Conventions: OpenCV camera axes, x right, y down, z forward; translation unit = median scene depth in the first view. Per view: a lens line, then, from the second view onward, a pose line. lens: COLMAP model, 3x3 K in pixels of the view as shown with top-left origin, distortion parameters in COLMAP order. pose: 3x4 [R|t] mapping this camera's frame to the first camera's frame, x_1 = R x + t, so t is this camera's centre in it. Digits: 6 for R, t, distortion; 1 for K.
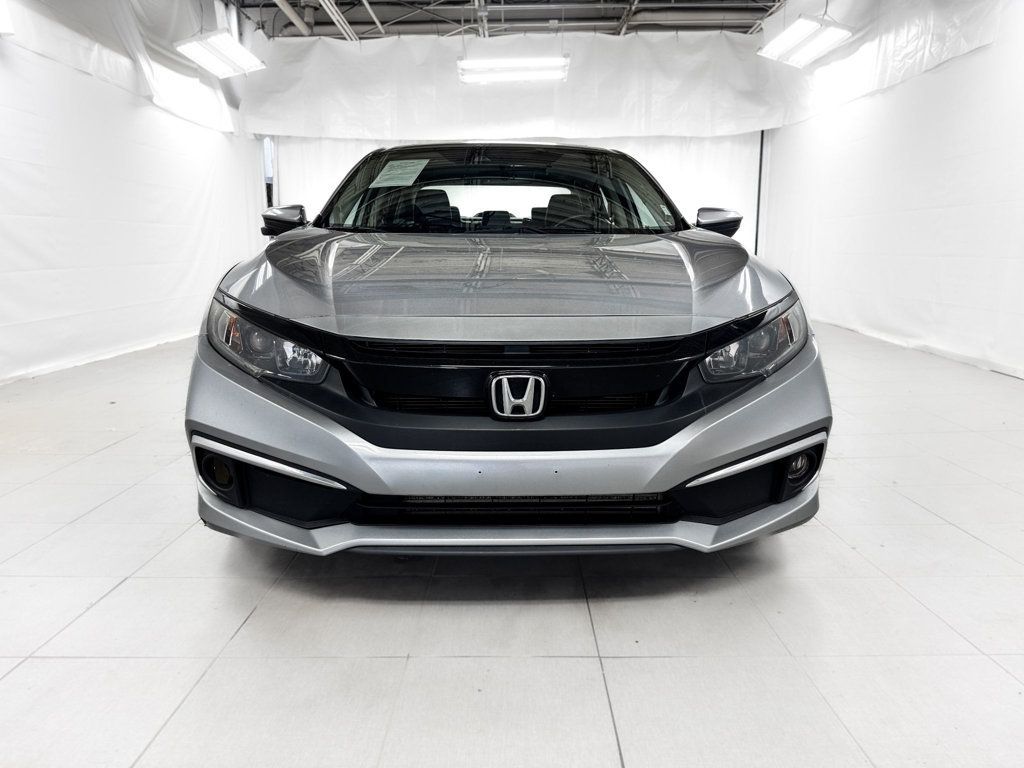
lens RADIAL K [[729.0, 0, 512.0], [0, 729.0, 384.0], [0, 0, 1]] dist [0.006609, -0.011964]
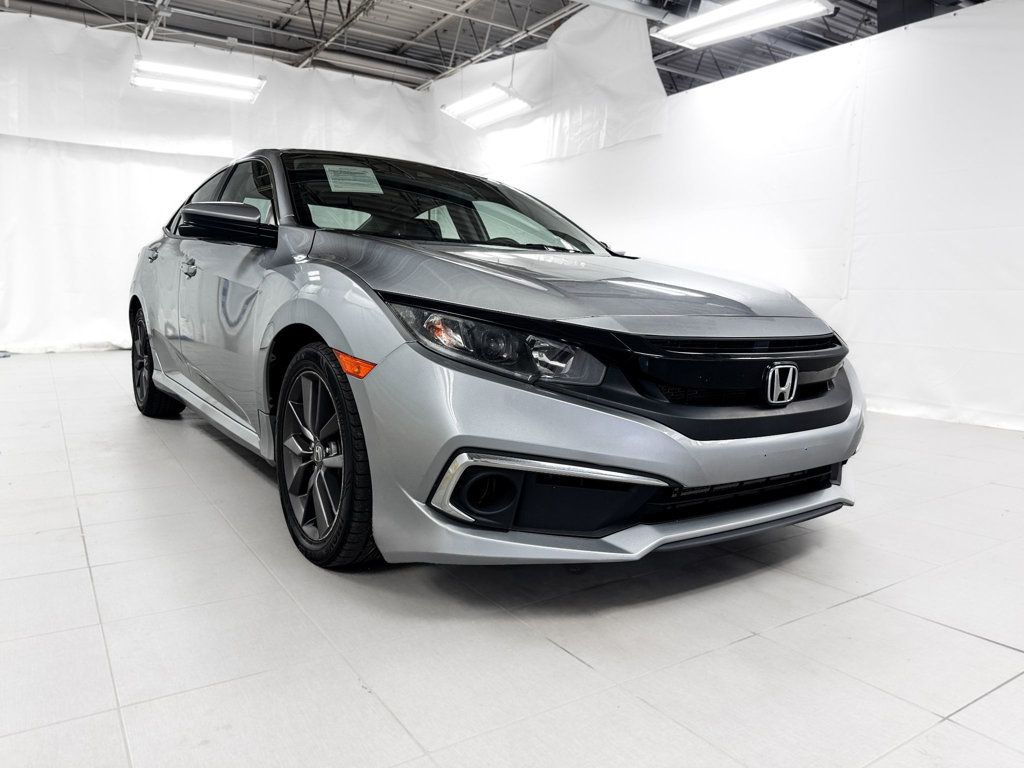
lens RADIAL K [[729.0, 0, 512.0], [0, 729.0, 384.0], [0, 0, 1]] dist [0.006609, -0.011964]
pose [[0.839723, -0.033015, 0.542011, -0.186319], [0.064562, 0.997140, -0.039287, 0.006516], [-0.539164, 0.067984, 0.839452, 0.055104]]
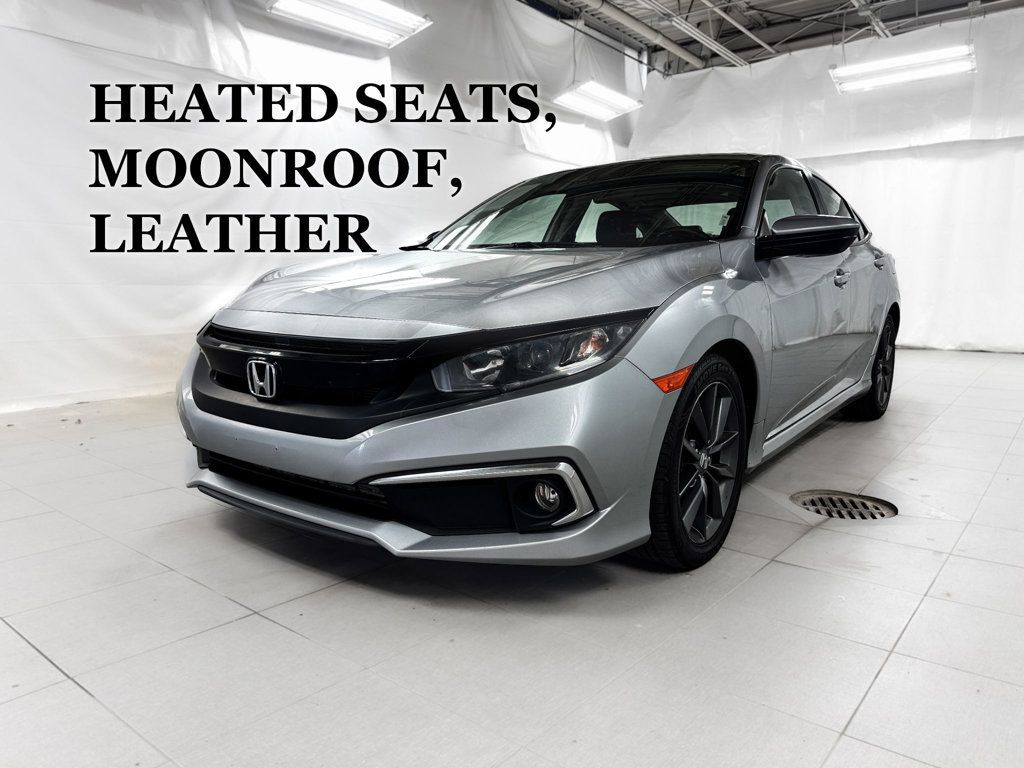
lens RADIAL K [[729.0, 0, 512.0], [0, 729.0, 384.0], [0, 0, 1]] dist [0.006609, -0.011964]
pose [[0.792506, 0.092248, -0.602847, 0.204218], [-0.115840, 0.993268, -0.000294, -0.004491], [0.598761, 0.070066, 0.797857, 0.058981]]
